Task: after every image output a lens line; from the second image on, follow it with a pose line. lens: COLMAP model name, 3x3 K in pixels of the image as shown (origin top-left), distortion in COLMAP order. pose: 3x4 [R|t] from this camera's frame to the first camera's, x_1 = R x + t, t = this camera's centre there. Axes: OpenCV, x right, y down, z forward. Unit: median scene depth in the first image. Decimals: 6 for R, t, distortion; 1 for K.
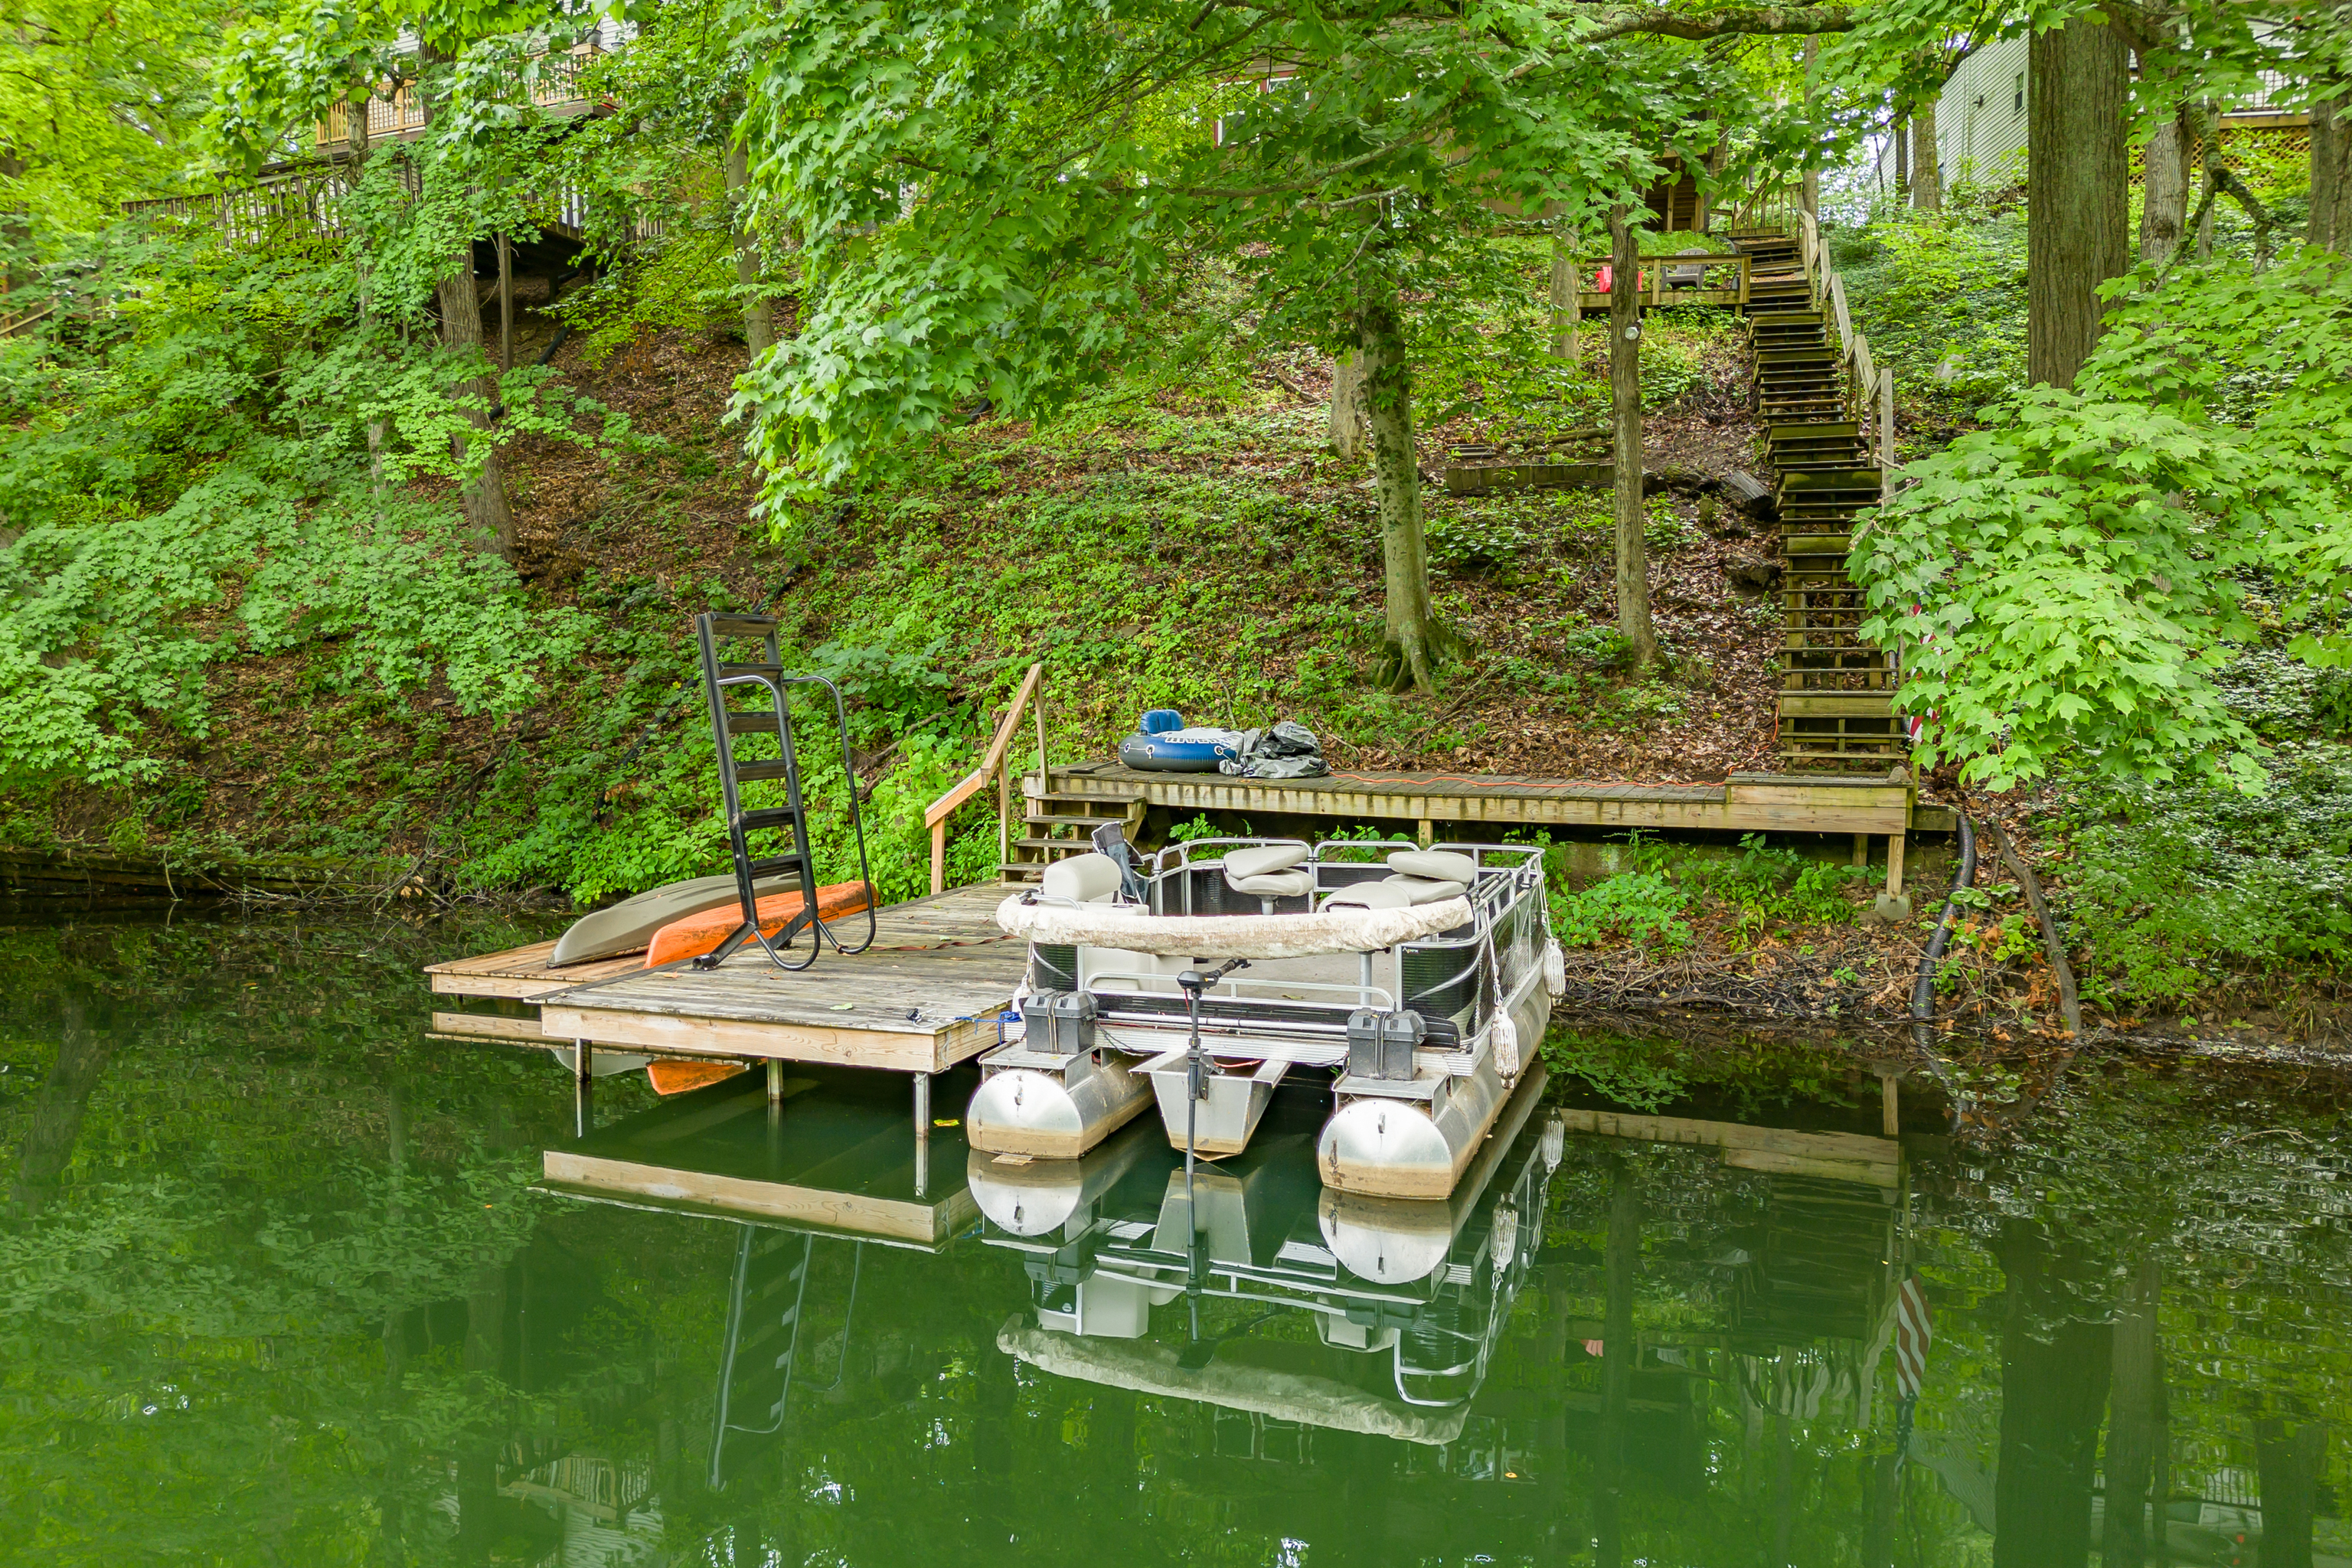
lens RADIAL K [[1656.0, 0, 1179.0], [0, 1656.0, 772.4], [0, 0, 1]] dist [0.085585, -0.076592]
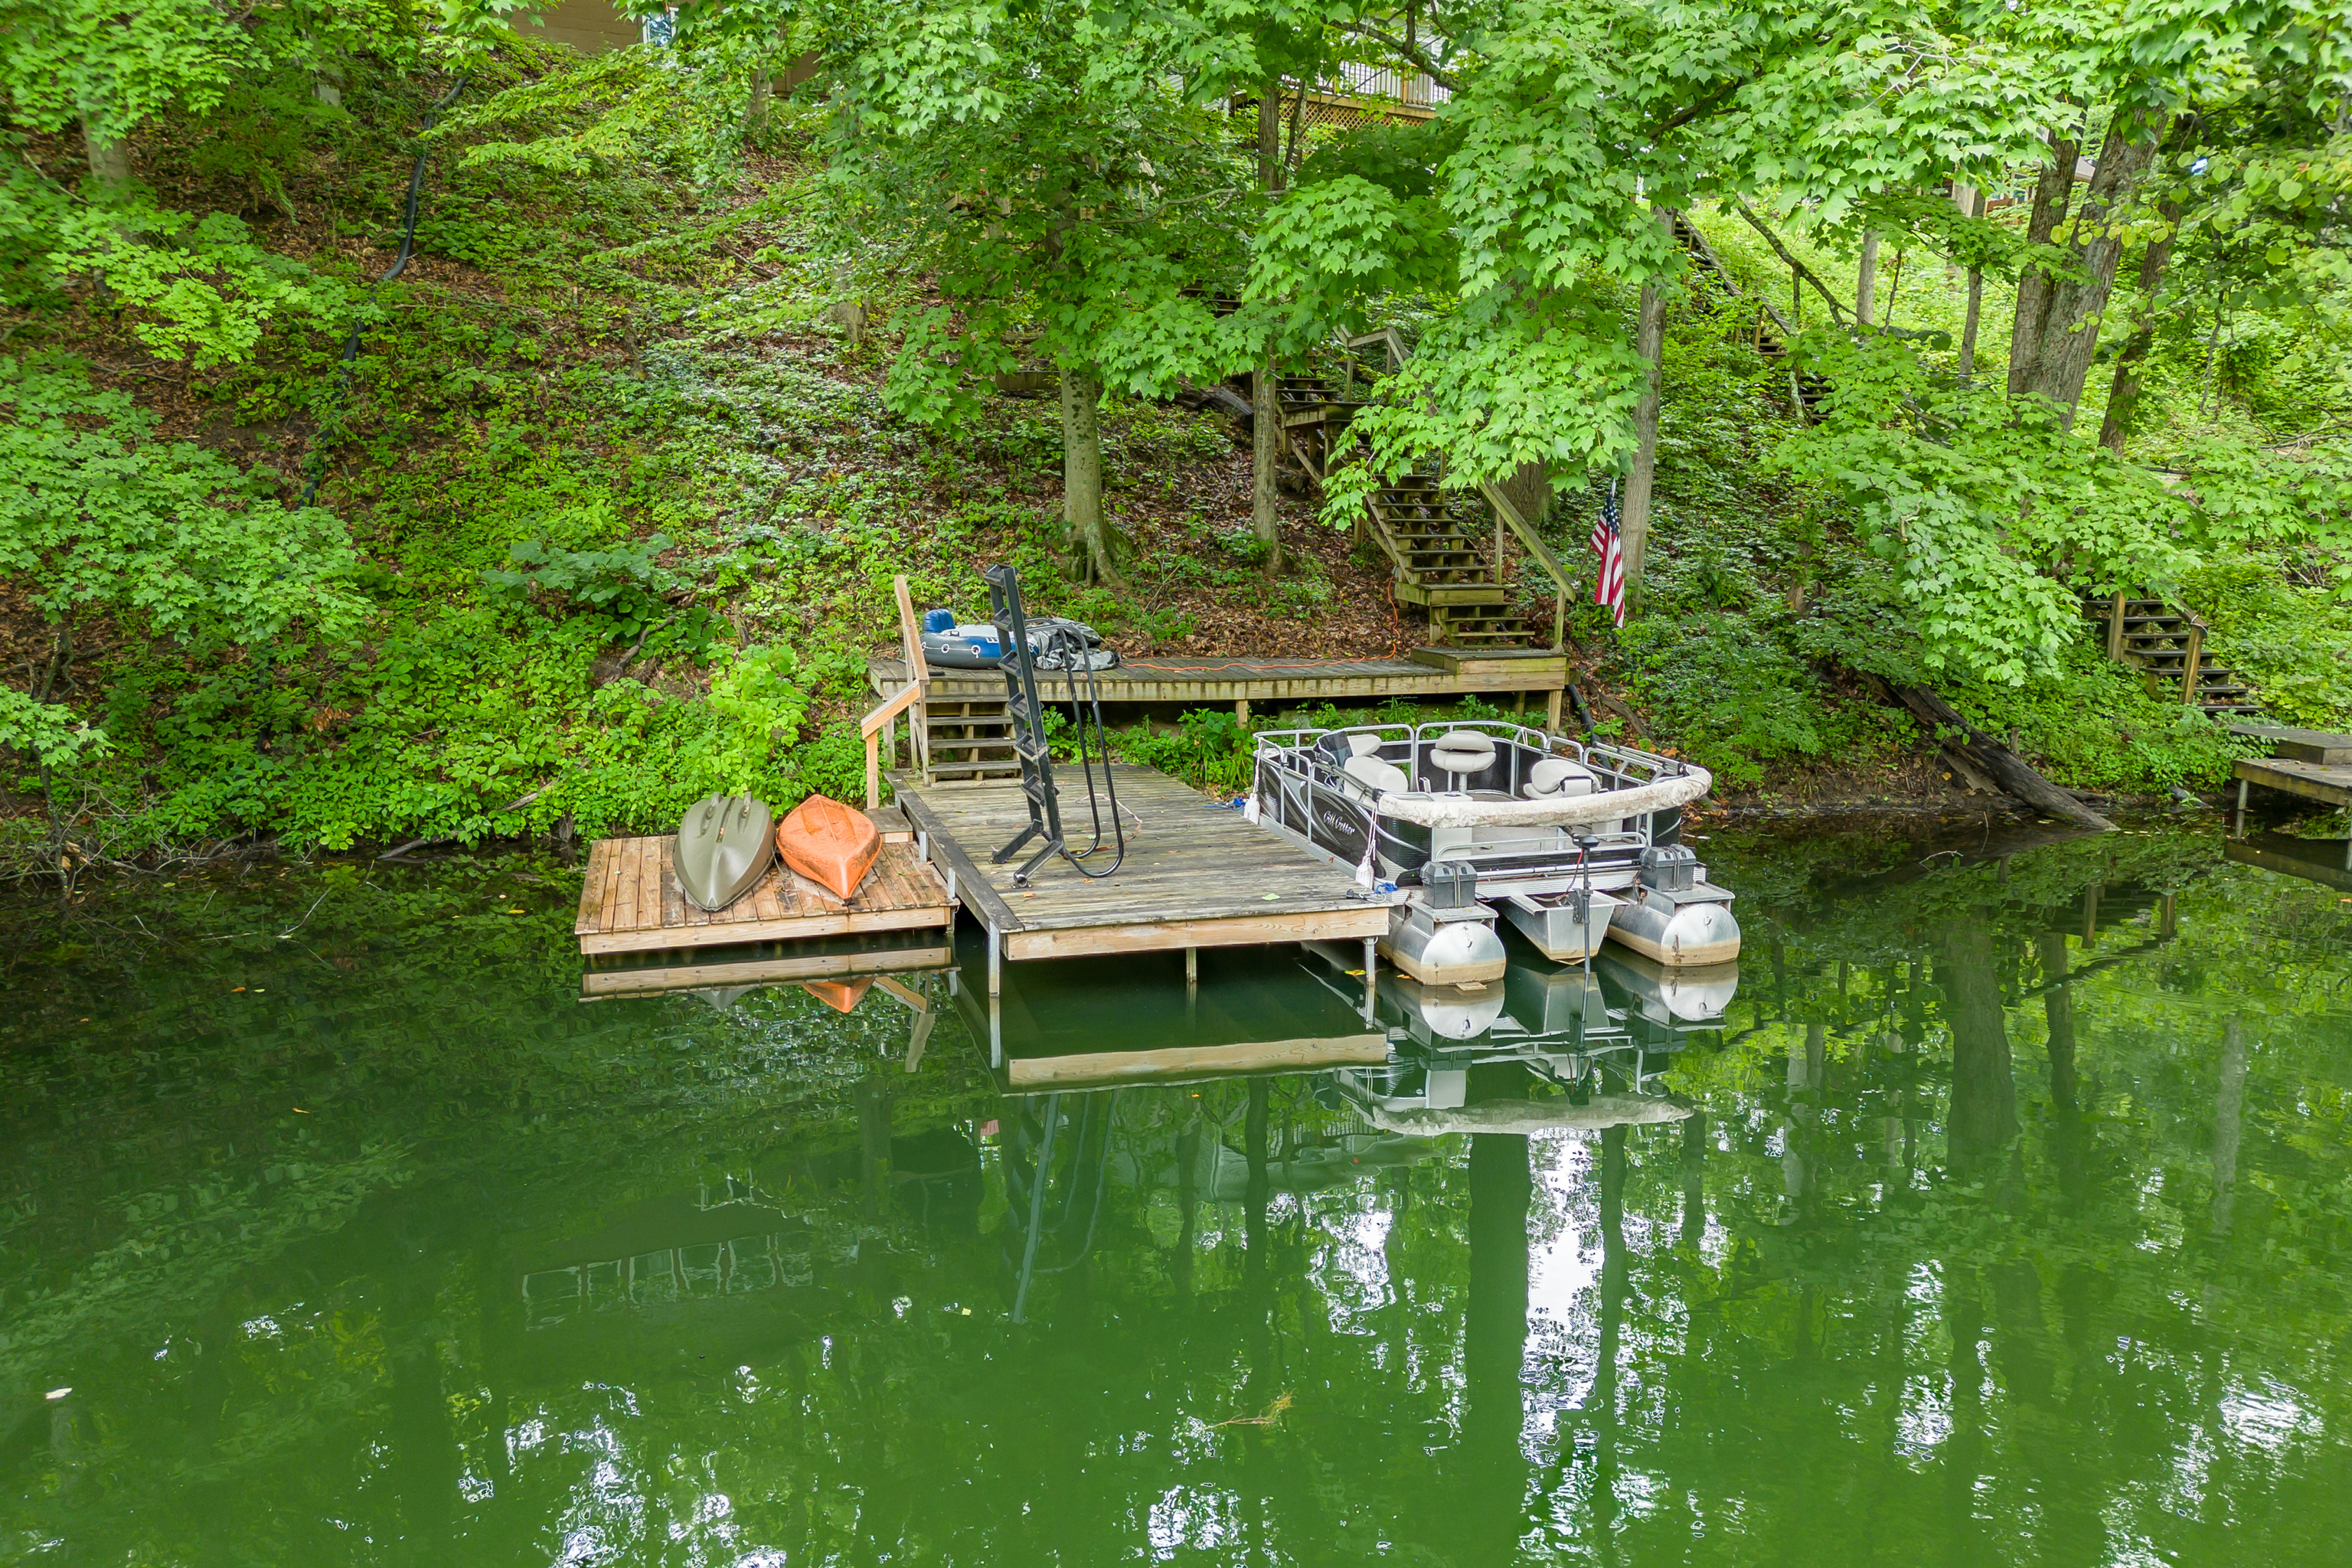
lens RADIAL K [[1656.0, 0, 1179.0], [0, 1656.0, 772.4], [0, 0, 1]] dist [0.085585, -0.076592]
pose [[0.807734, -0.093228, 0.582129, -0.553333], [0.032446, 0.992951, 0.114000, -0.054068], [-0.588653, -0.073194, 0.805065, 0.029935]]
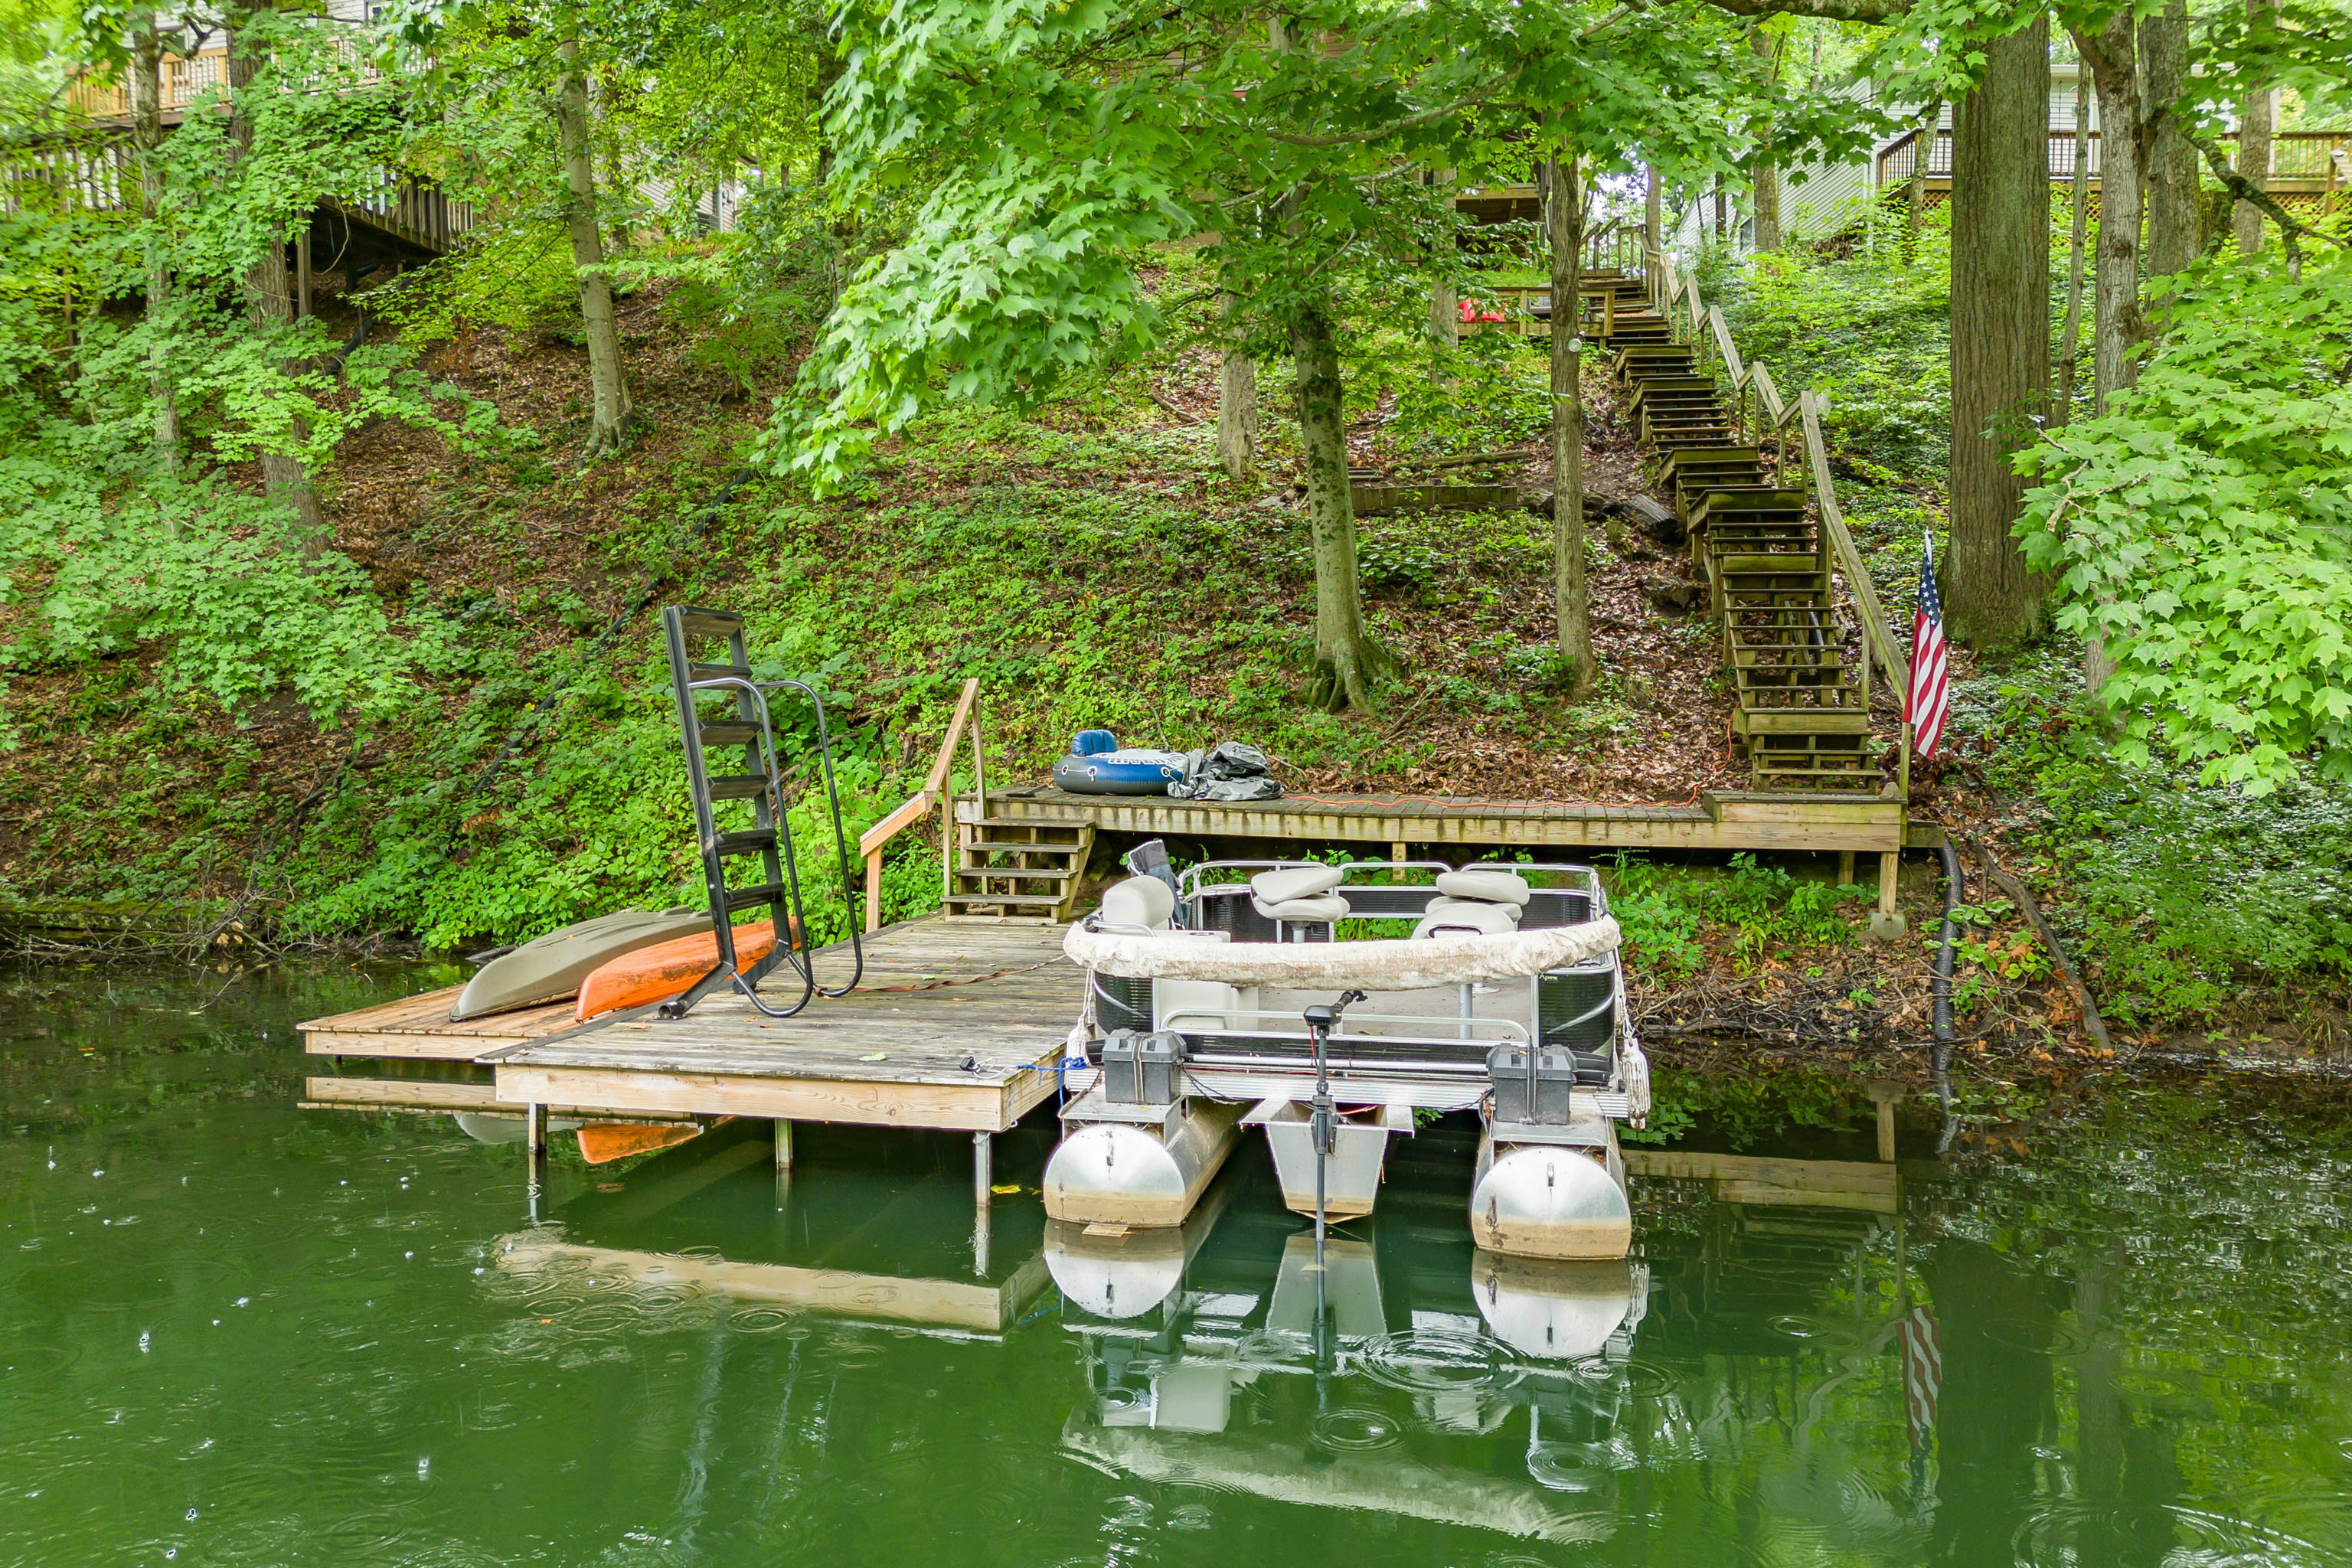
lens RADIAL K [[1644.3, 0, 1176.0], [0, 1644.3, 784.0], [0, 0, 1]] dist [0.080985, -0.065976]
pose [[0.991543, -0.004798, 0.129687, -0.090115], [0.006993, 0.999840, -0.016481, 0.008852], [-0.129587, 0.017248, 0.991418, 0.076337]]
